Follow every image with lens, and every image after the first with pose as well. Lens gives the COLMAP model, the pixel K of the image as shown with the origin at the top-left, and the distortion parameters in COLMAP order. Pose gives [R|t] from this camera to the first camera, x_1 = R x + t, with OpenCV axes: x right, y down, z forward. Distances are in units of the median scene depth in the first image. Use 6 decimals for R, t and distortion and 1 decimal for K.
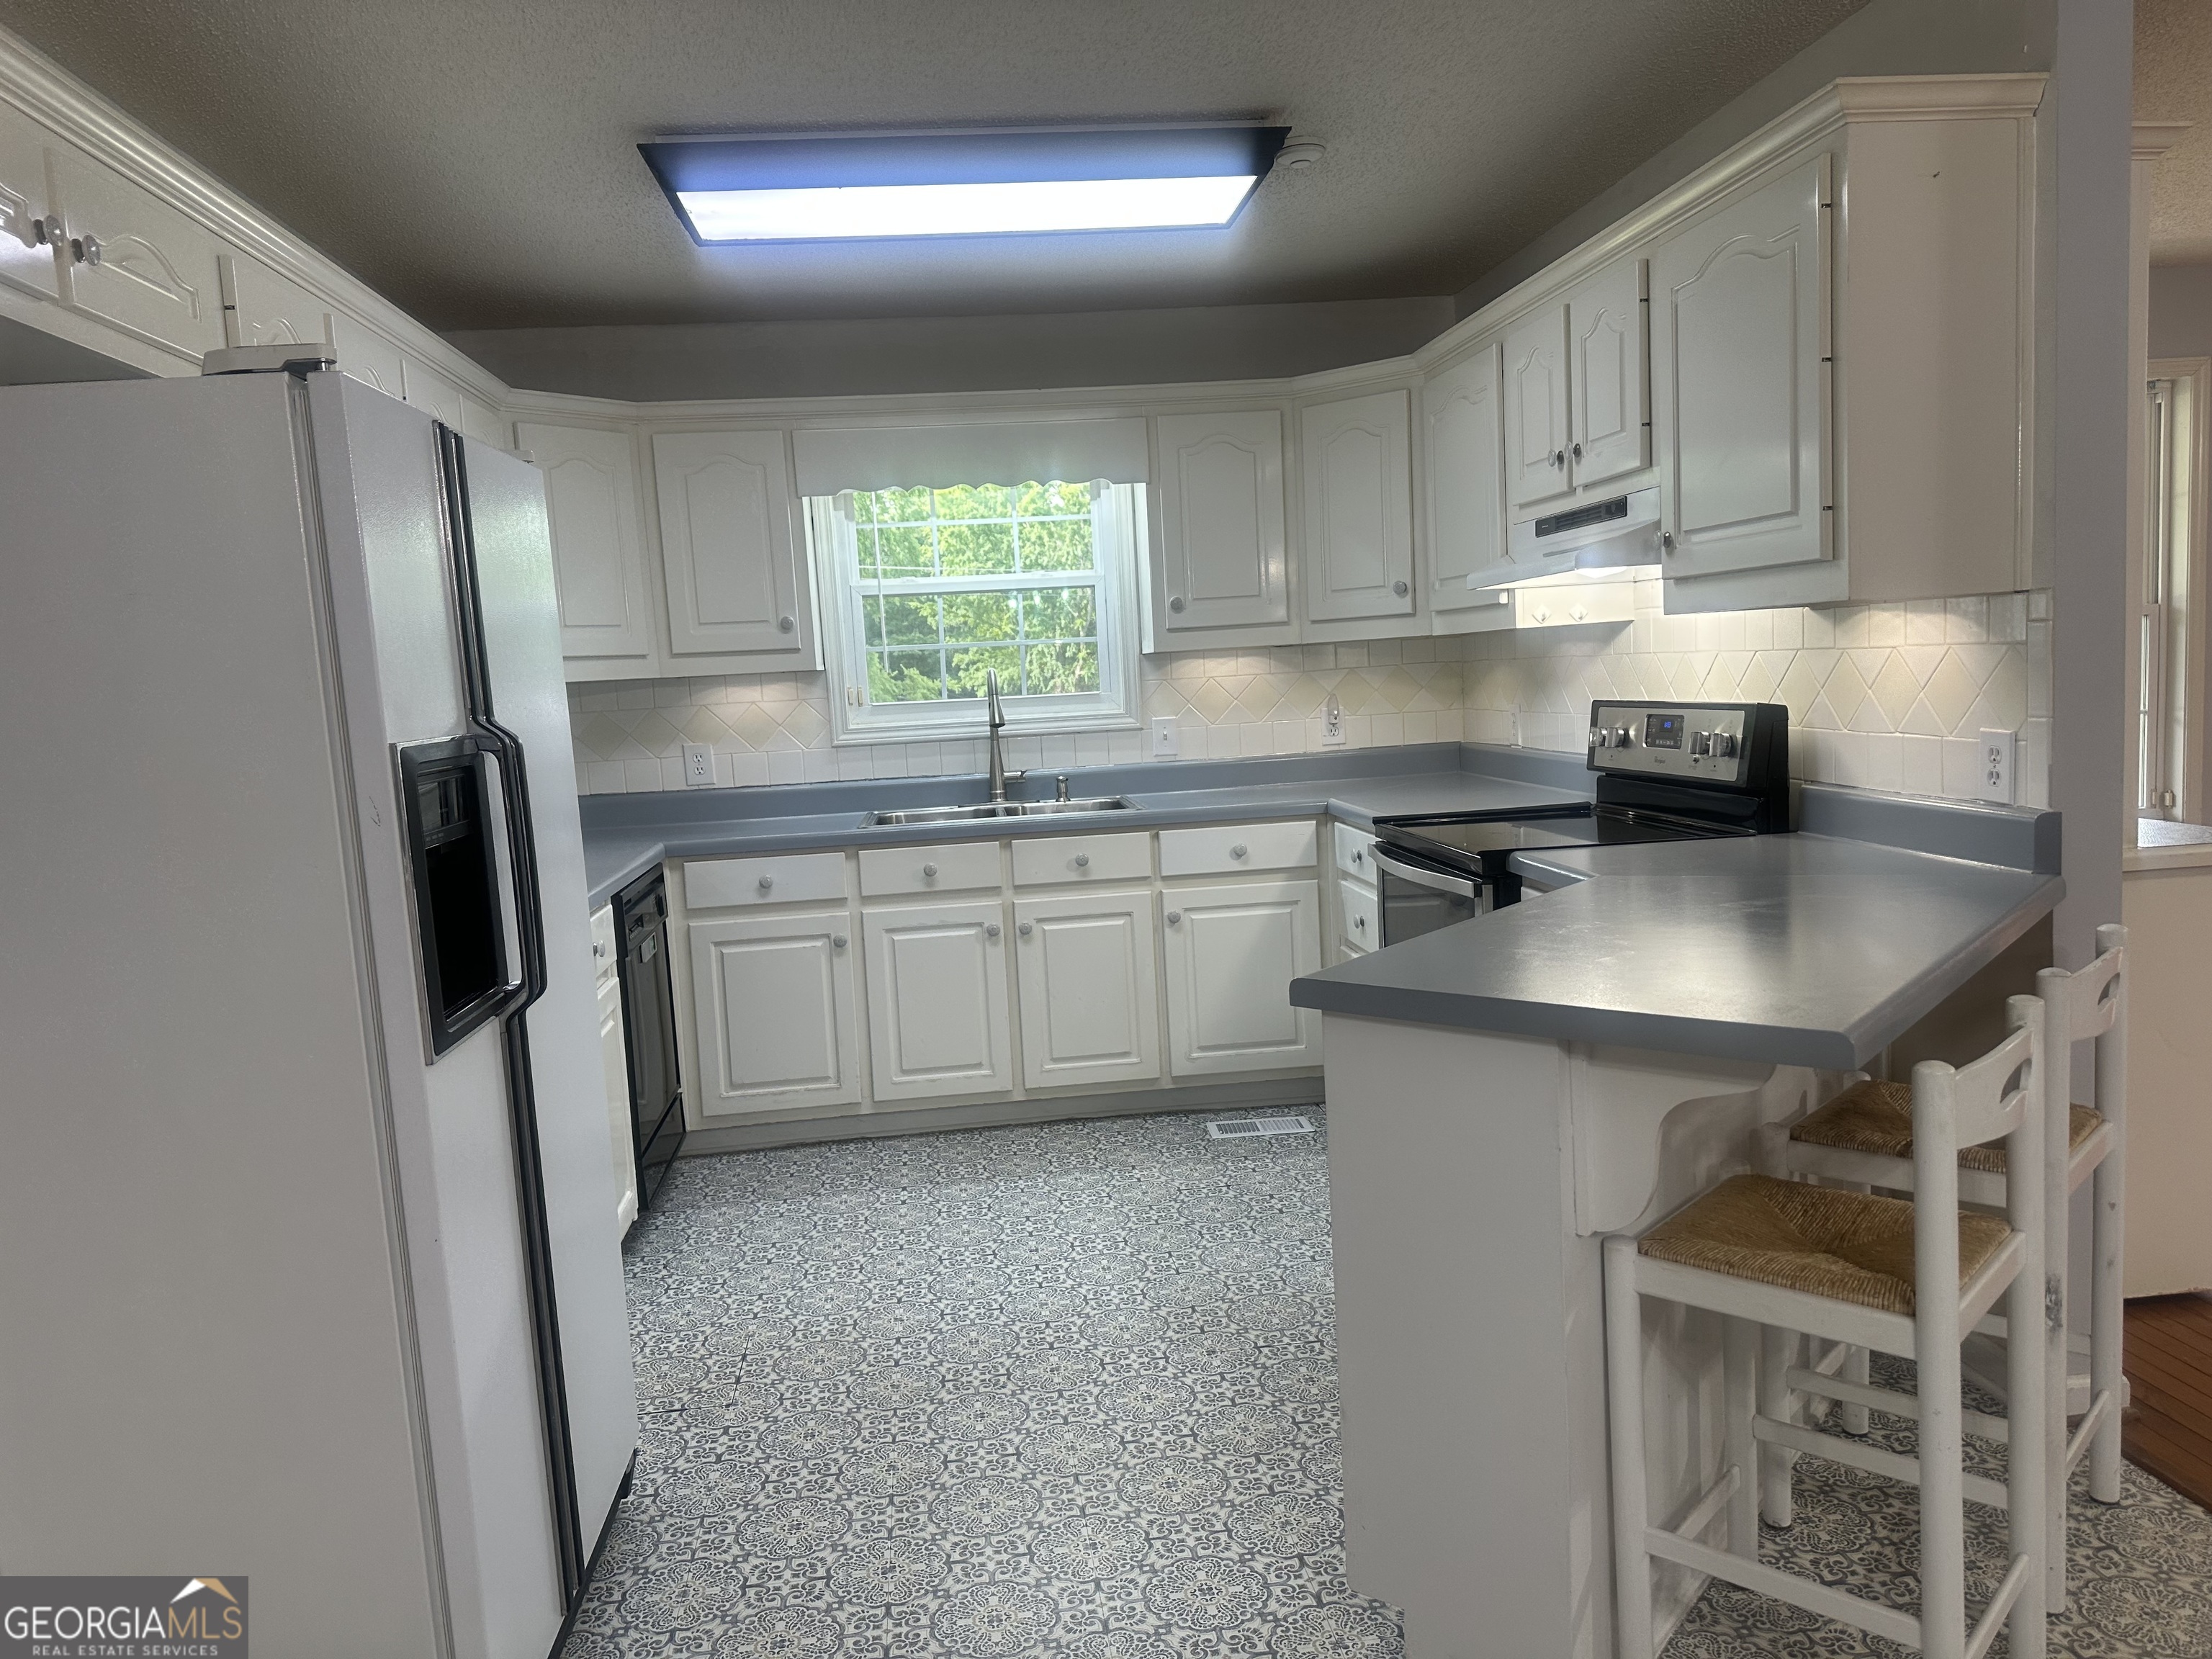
lens RADIAL K [[1541.0, 0, 1095.9], [0, 1541.0, 837.1], [0, 0, 1]] dist [0.085638, -0.060549]
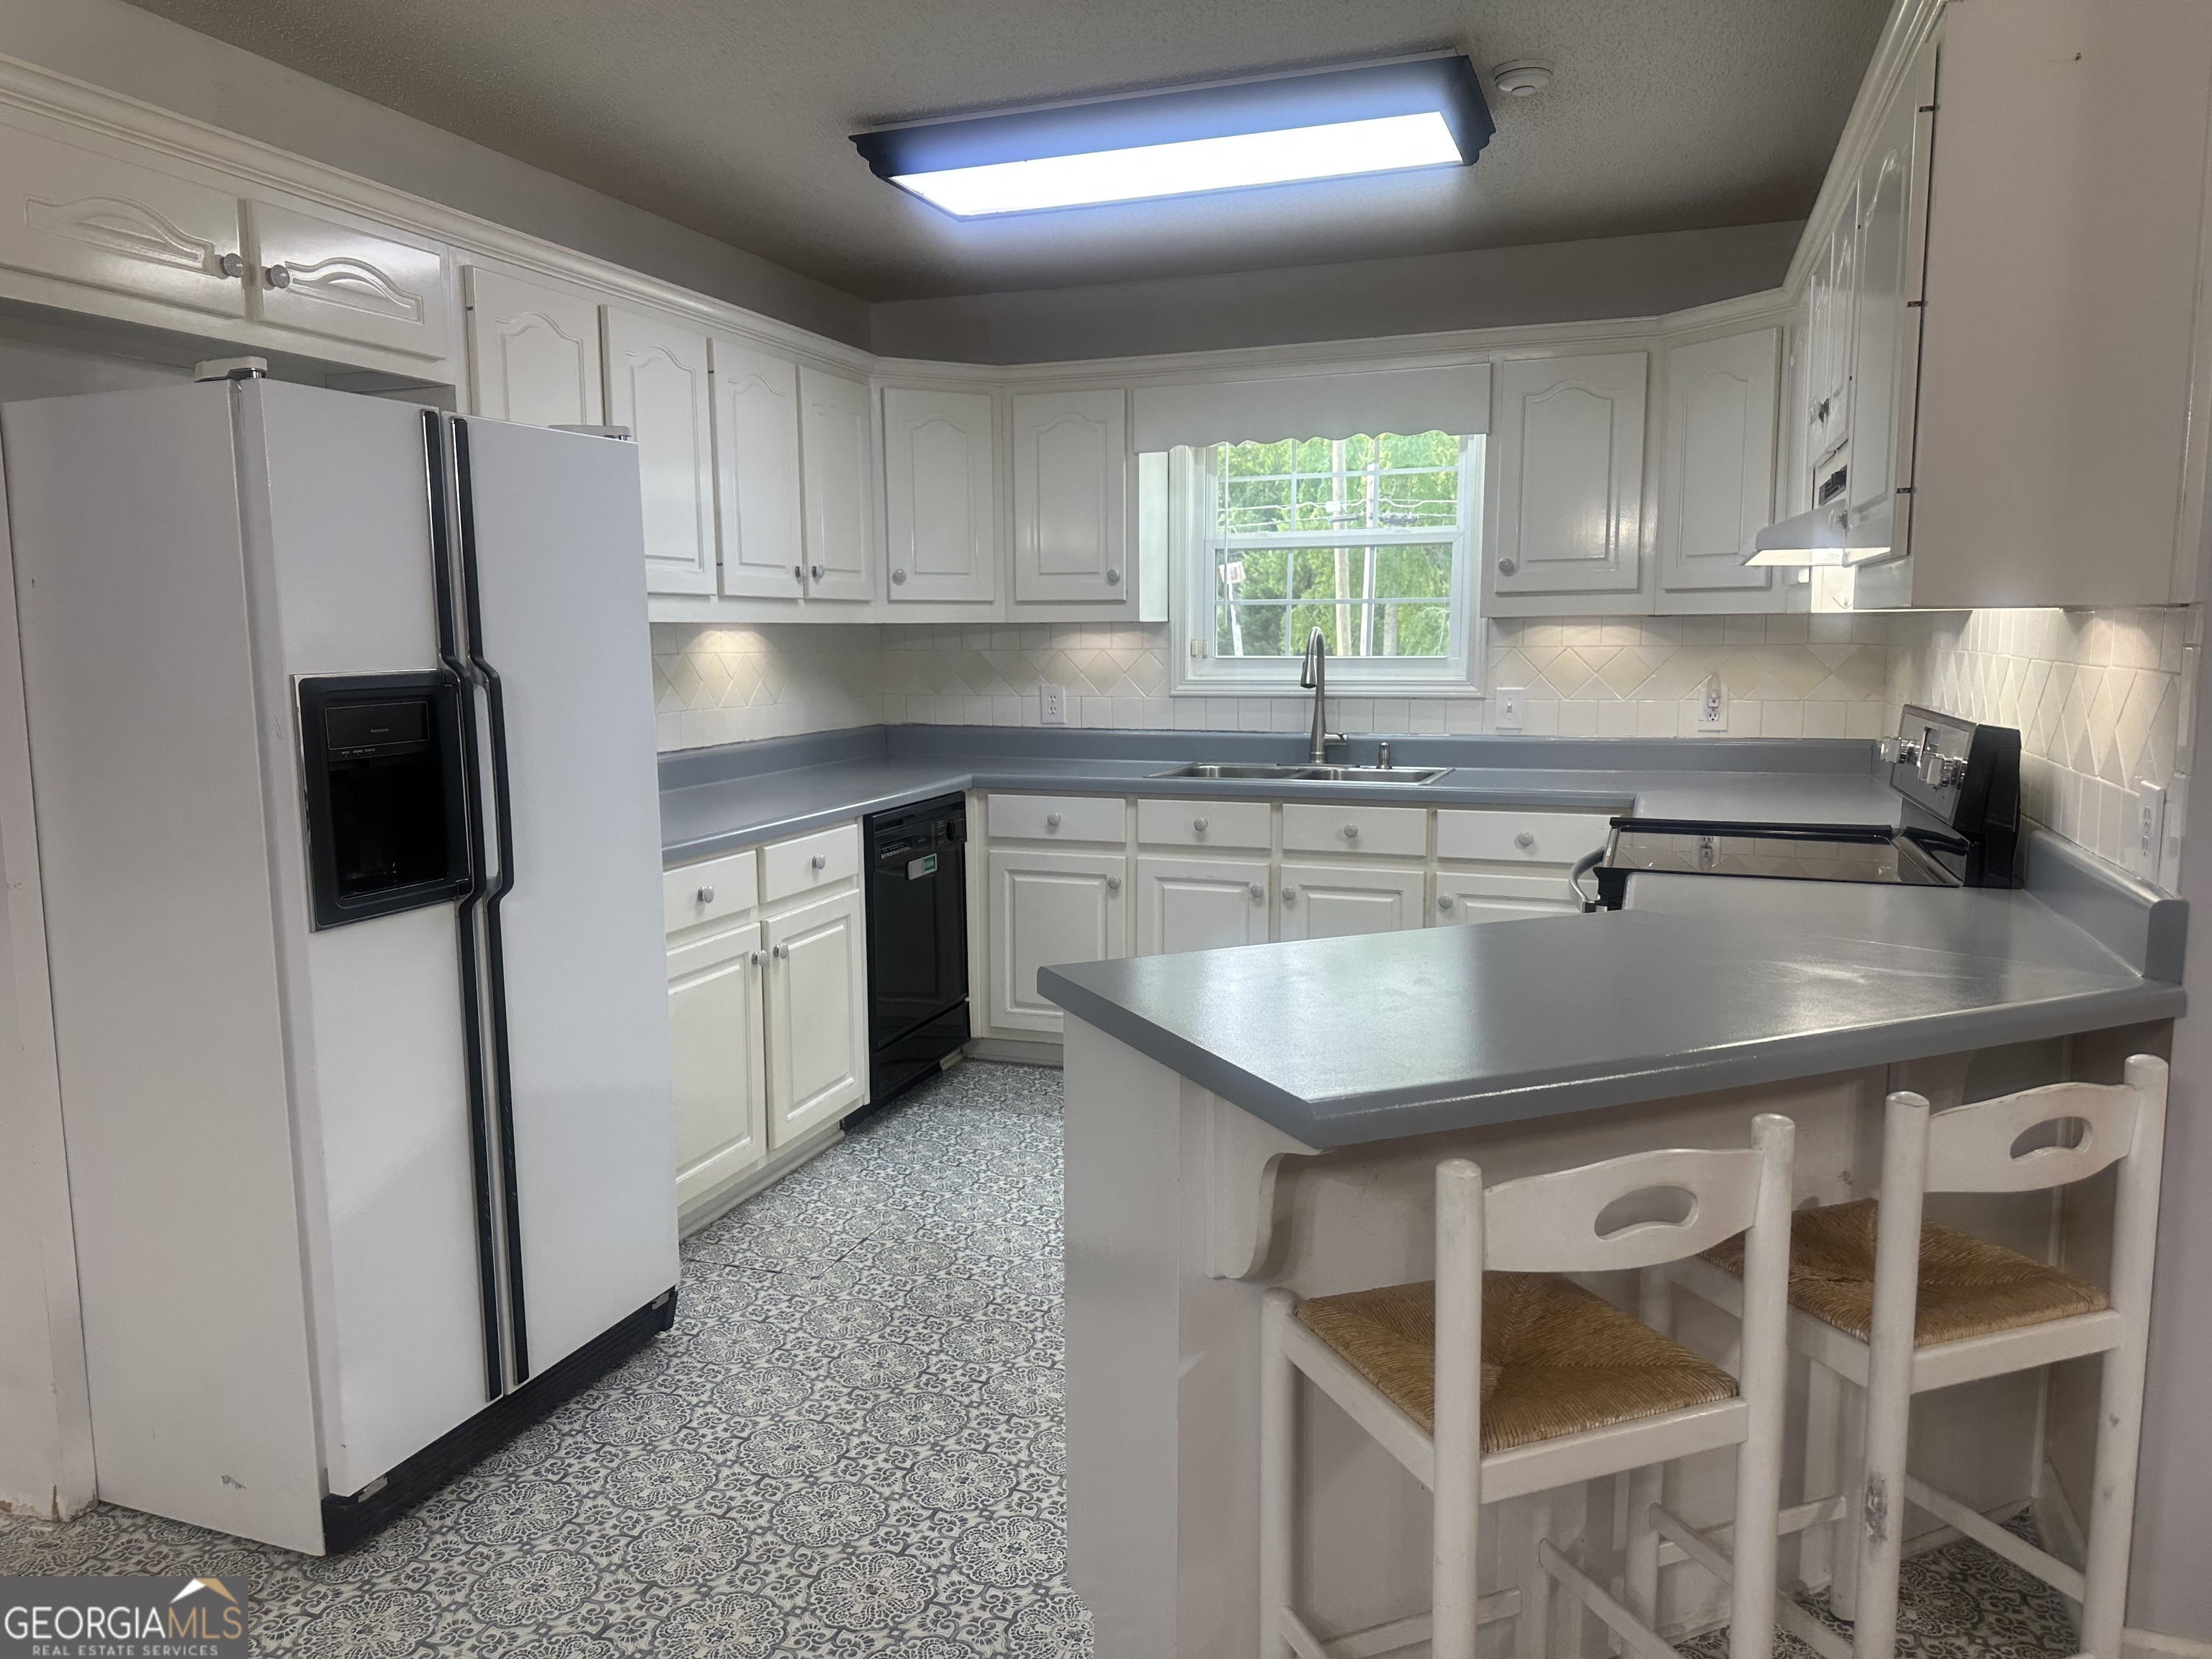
lens RADIAL K [[1541.0, 0, 1087.3], [0, 1541.0, 839.1], [0, 0, 1]] dist [0.085638, -0.060549]
pose [[0.895055, 0.109503, -0.432302, 0.260511], [-0.091753, 0.993864, 0.061779, -0.024555], [0.436414, -0.015631, 0.899610, 0.053366]]
